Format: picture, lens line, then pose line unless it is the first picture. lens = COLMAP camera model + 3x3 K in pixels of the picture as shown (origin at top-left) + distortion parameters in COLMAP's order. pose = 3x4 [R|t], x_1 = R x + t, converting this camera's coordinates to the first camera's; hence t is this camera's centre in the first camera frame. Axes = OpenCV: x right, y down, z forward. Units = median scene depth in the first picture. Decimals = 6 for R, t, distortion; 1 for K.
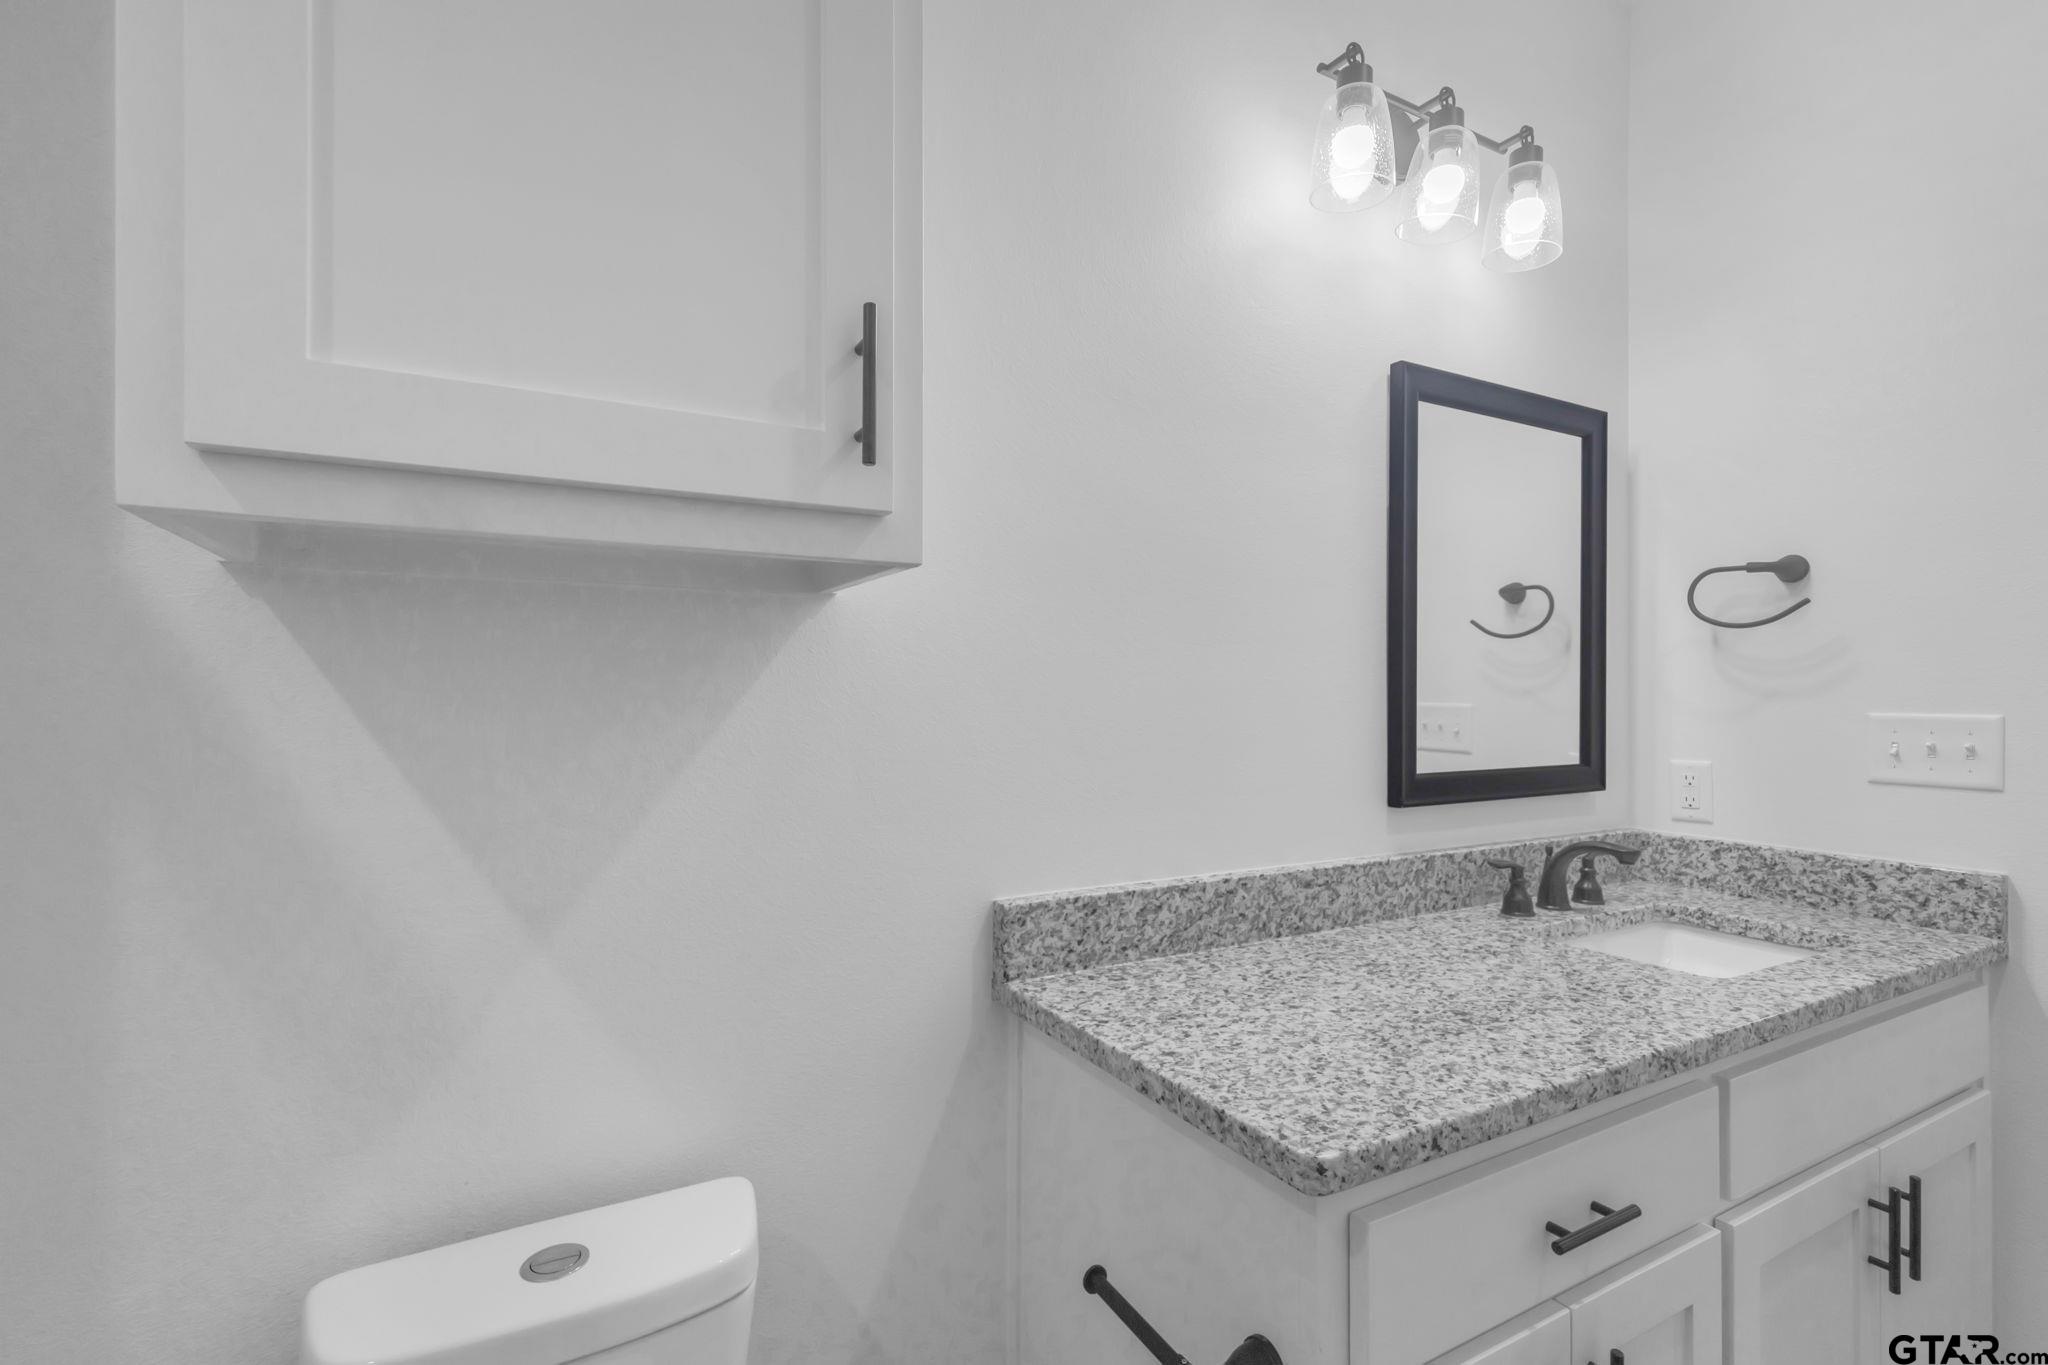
lens RADIAL K [[918.4, 0, 1024.7], [0, 918.4, 699.8], [0, 0, 1]] dist [0.007971, -0.000712]
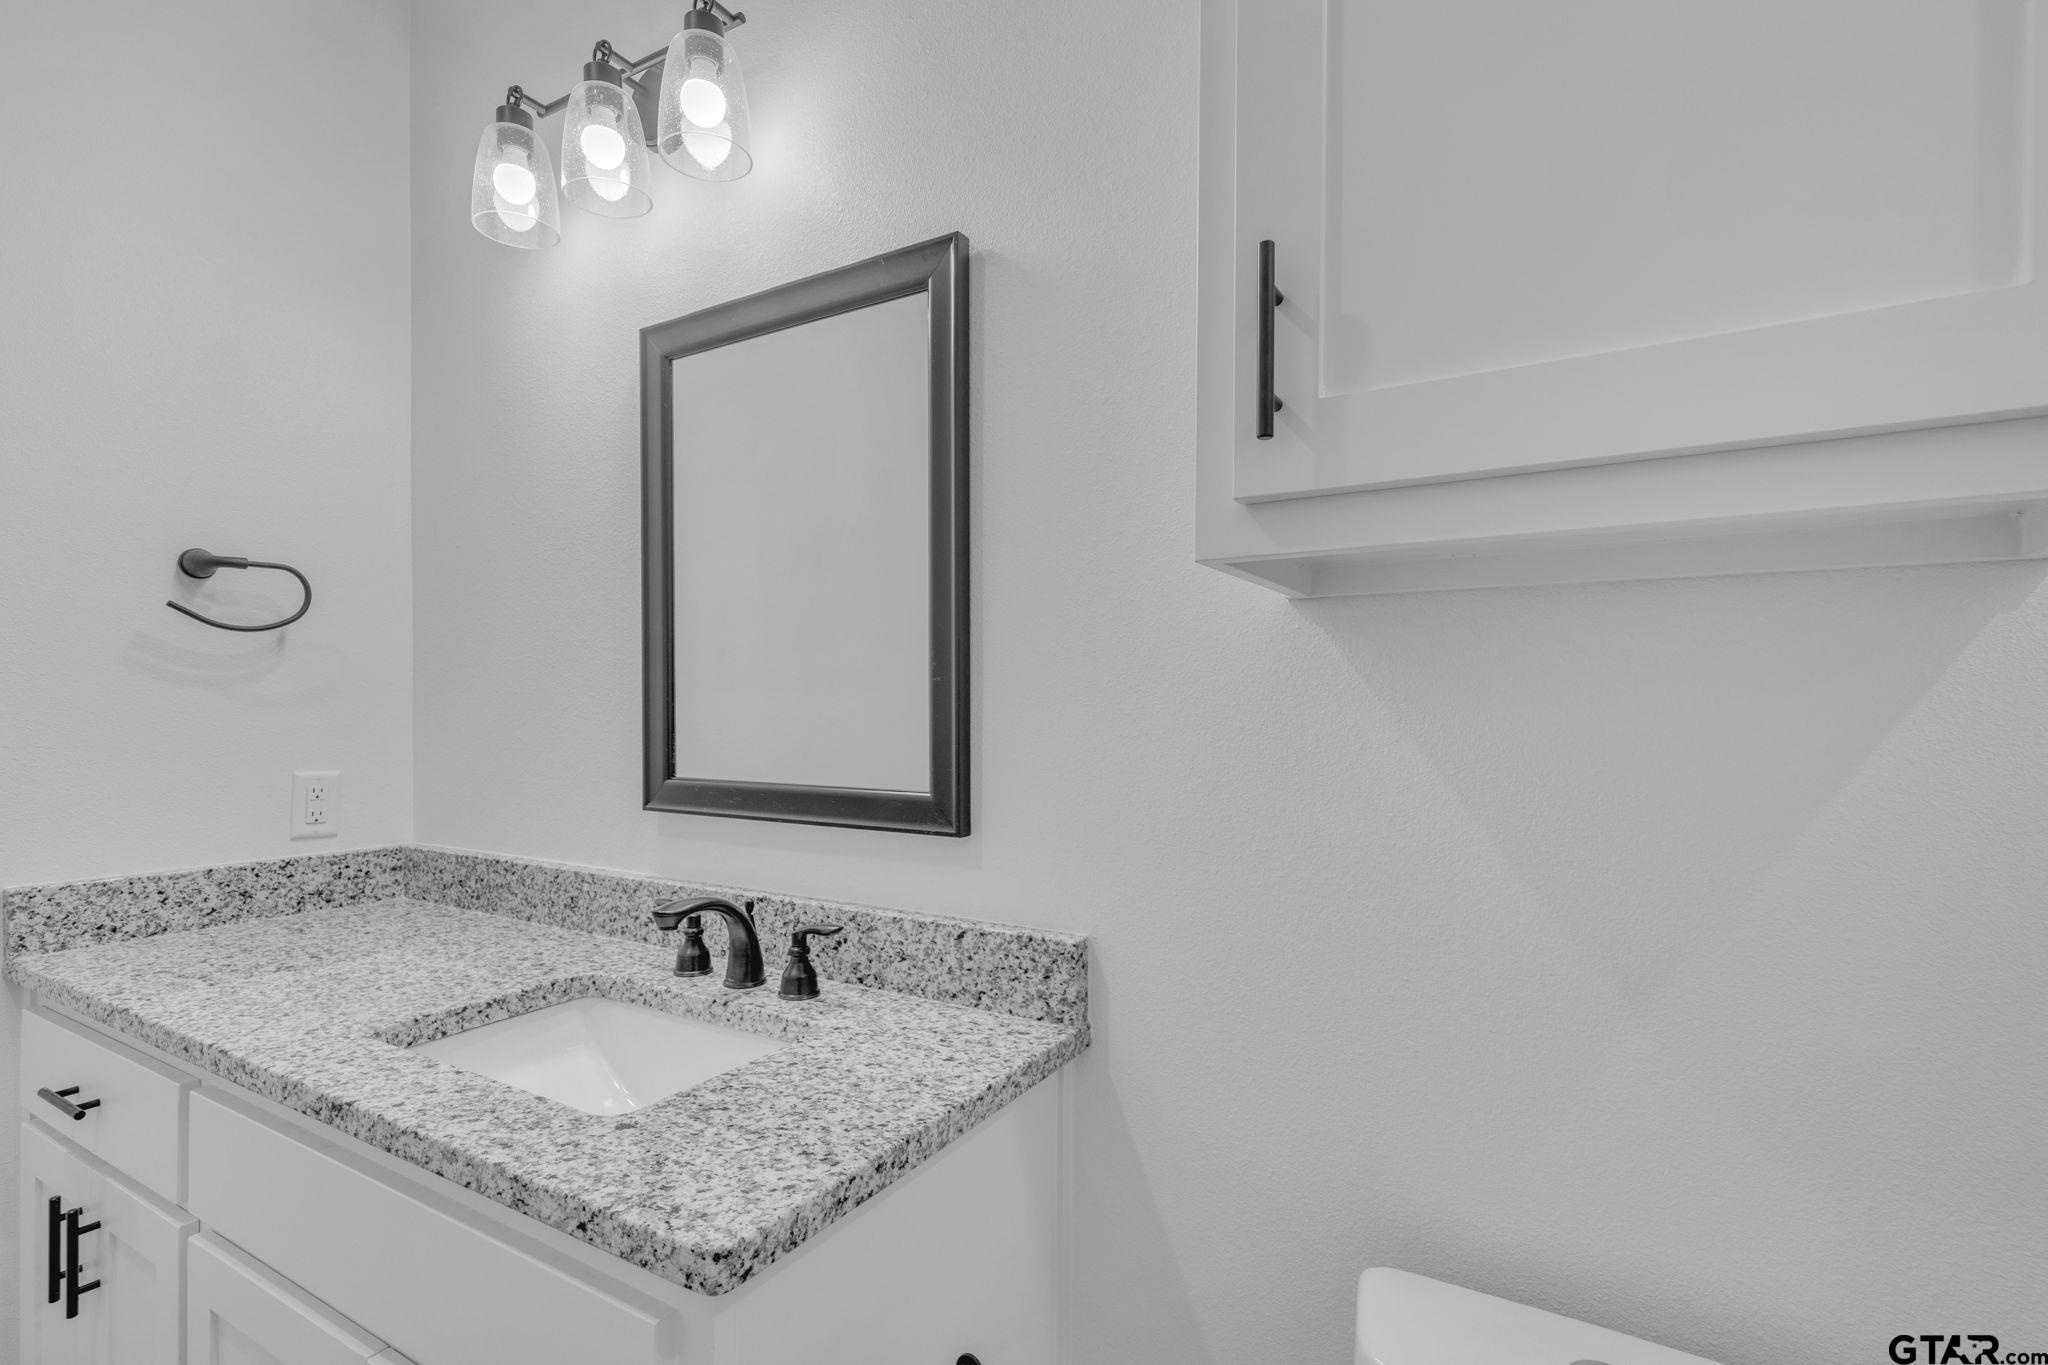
lens RADIAL K [[918.4, 0, 1024.7], [0, 918.4, 699.8], [0, 0, 1]] dist [0.007971, -0.000712]
pose [[0.517944, -0.001932, -0.855413, 1.363597], [0.005877, 0.999982, 0.001300, 0.002976], [0.855395, -0.005701, 0.517946, 0.827016]]
